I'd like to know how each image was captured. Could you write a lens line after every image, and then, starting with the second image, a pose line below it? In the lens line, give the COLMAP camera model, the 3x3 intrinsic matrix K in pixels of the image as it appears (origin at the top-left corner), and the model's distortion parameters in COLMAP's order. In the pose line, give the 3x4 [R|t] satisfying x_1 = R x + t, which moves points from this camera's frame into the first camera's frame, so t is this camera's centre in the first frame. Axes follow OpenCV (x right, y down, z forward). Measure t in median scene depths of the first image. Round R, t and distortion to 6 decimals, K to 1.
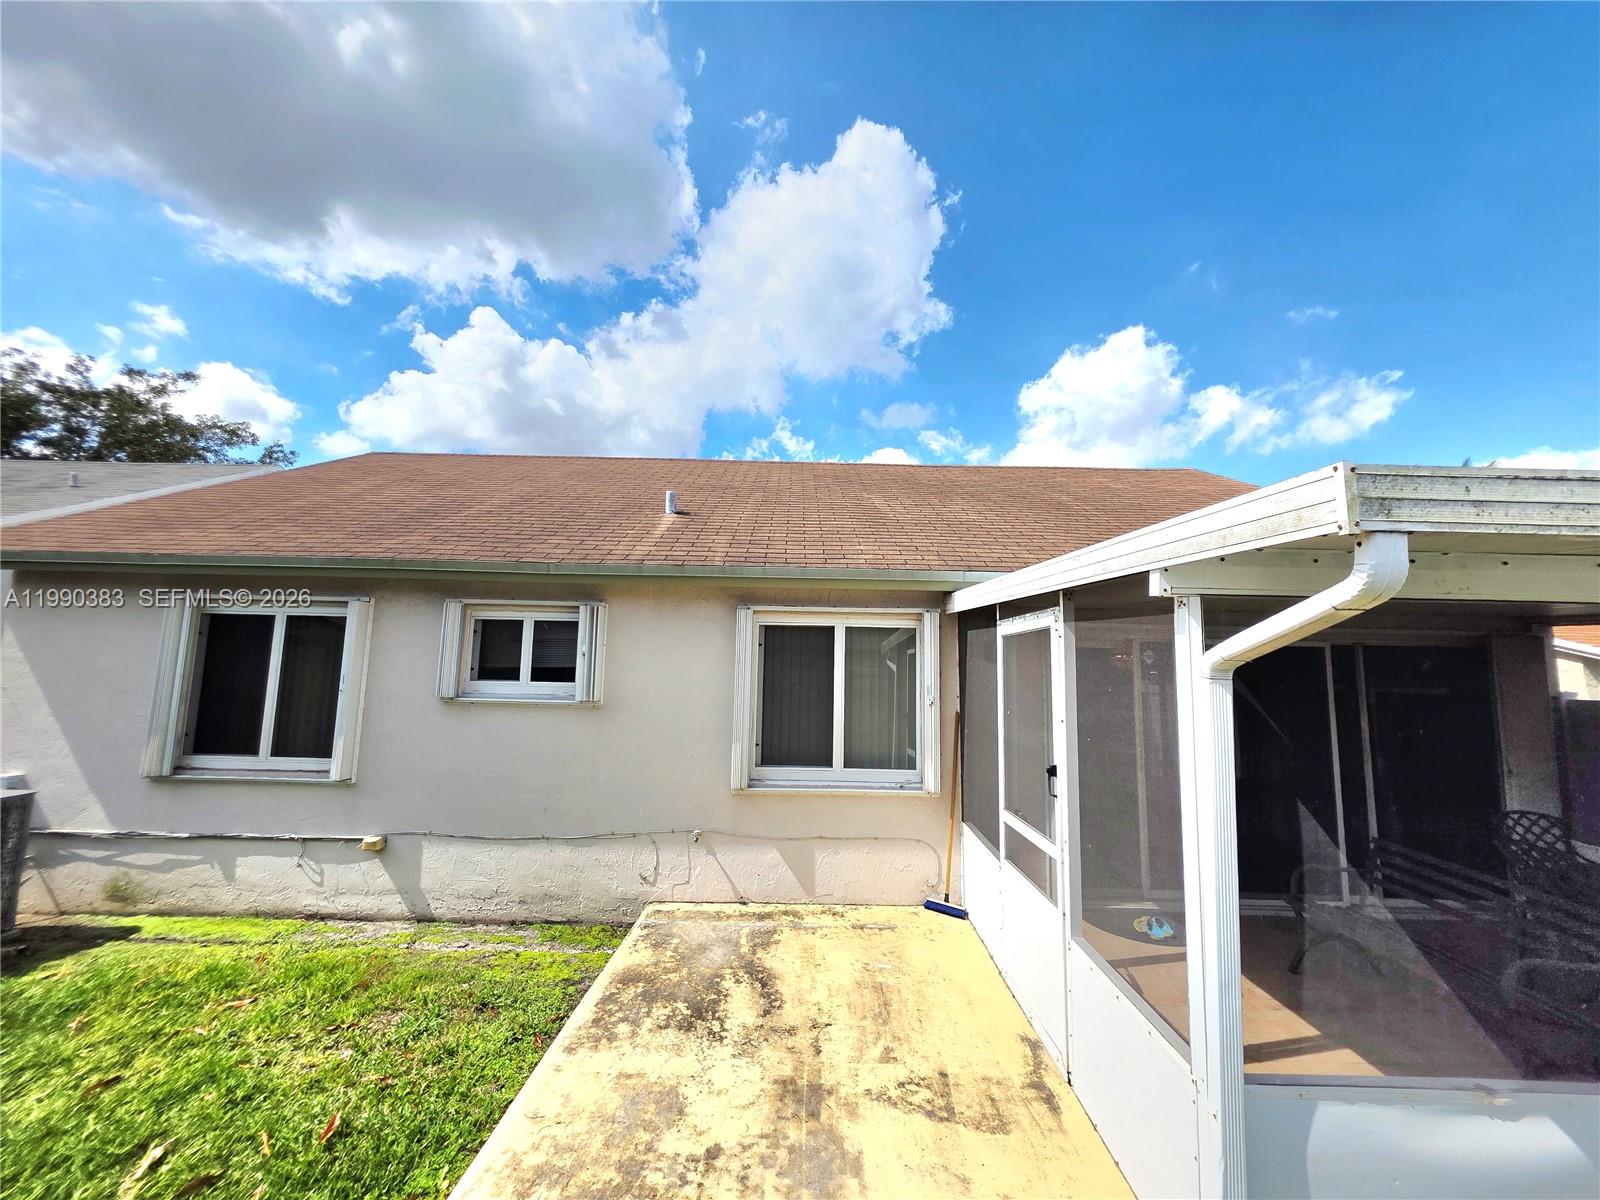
lens RADIAL K [[642.4, 0, 801.8], [0, 642.4, 599.0], [0, 0, 1]] dist [0.000675, -0.000181]
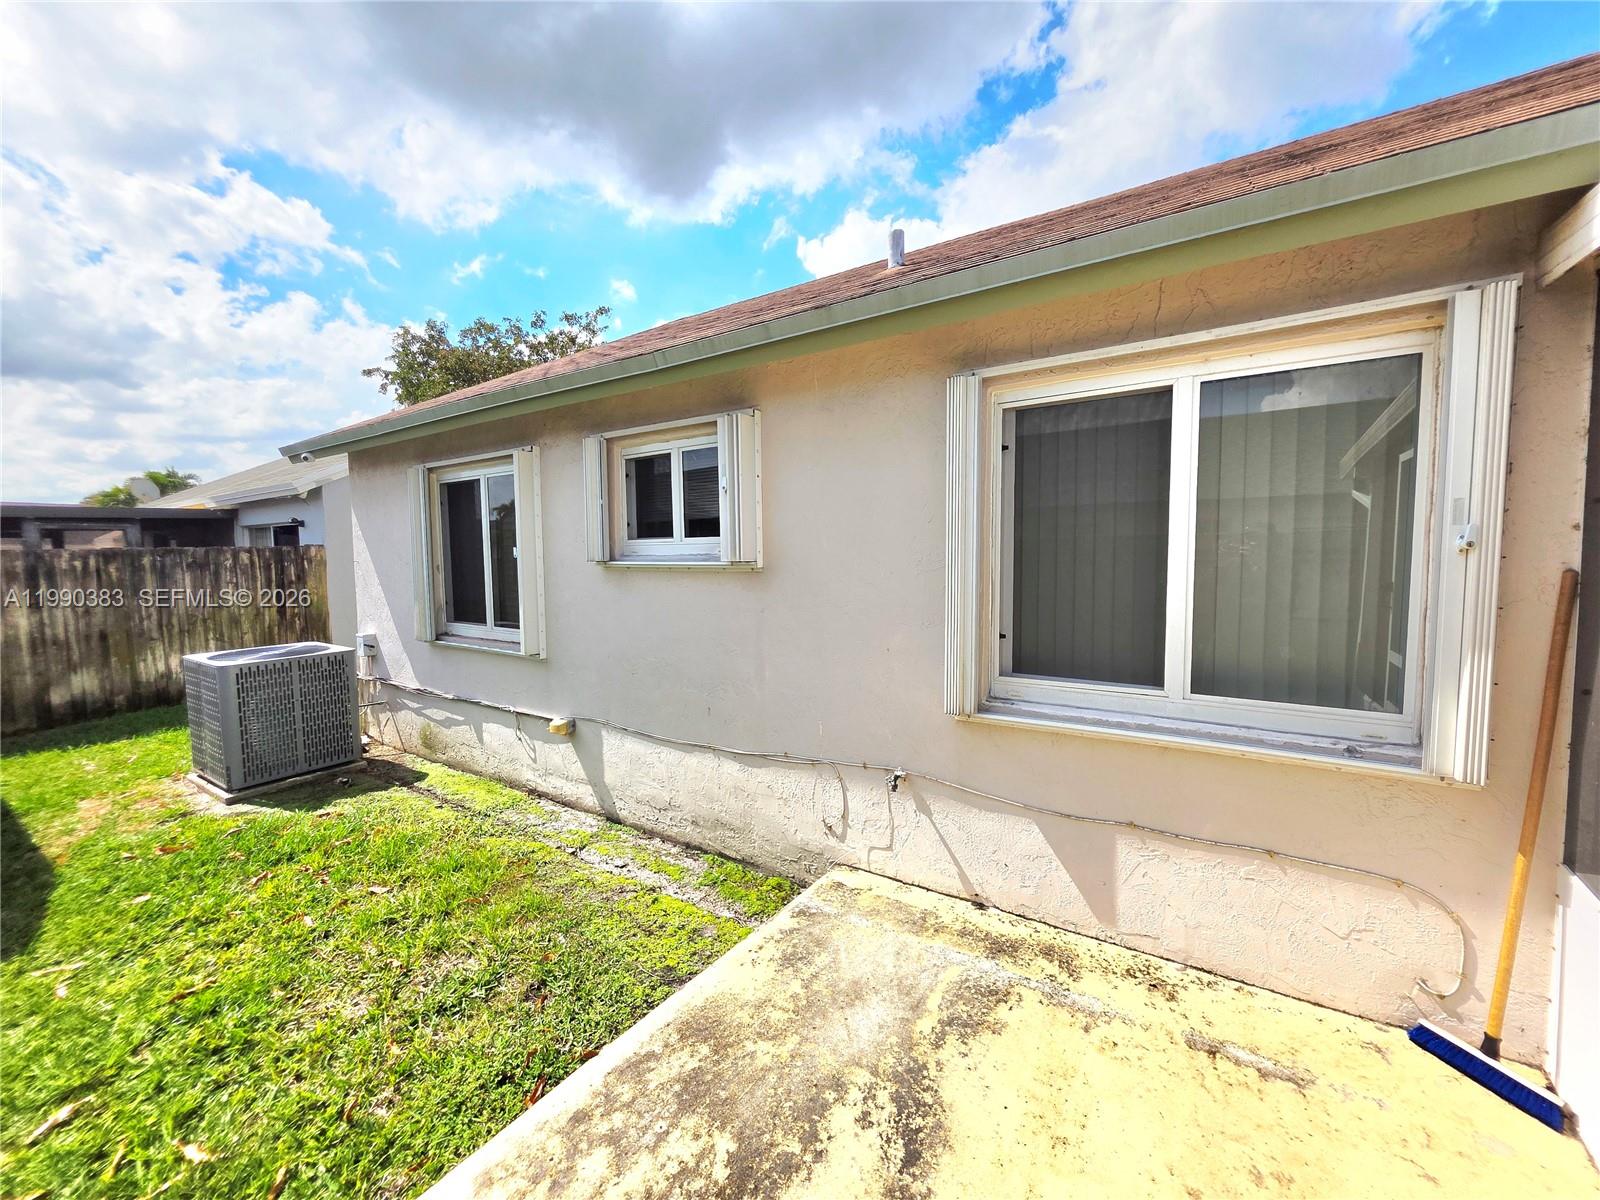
lens RADIAL K [[642.4, 0, 796.3], [0, 642.4, 598.2], [0, 0, 1]] dist [0.000675, -0.000181]
pose [[0.824815, 0.009461, -0.565323, 0.095914], [0.094930, 0.983349, 0.154962, 0.100691], [0.557376, -0.181481, 0.810183, 0.495786]]
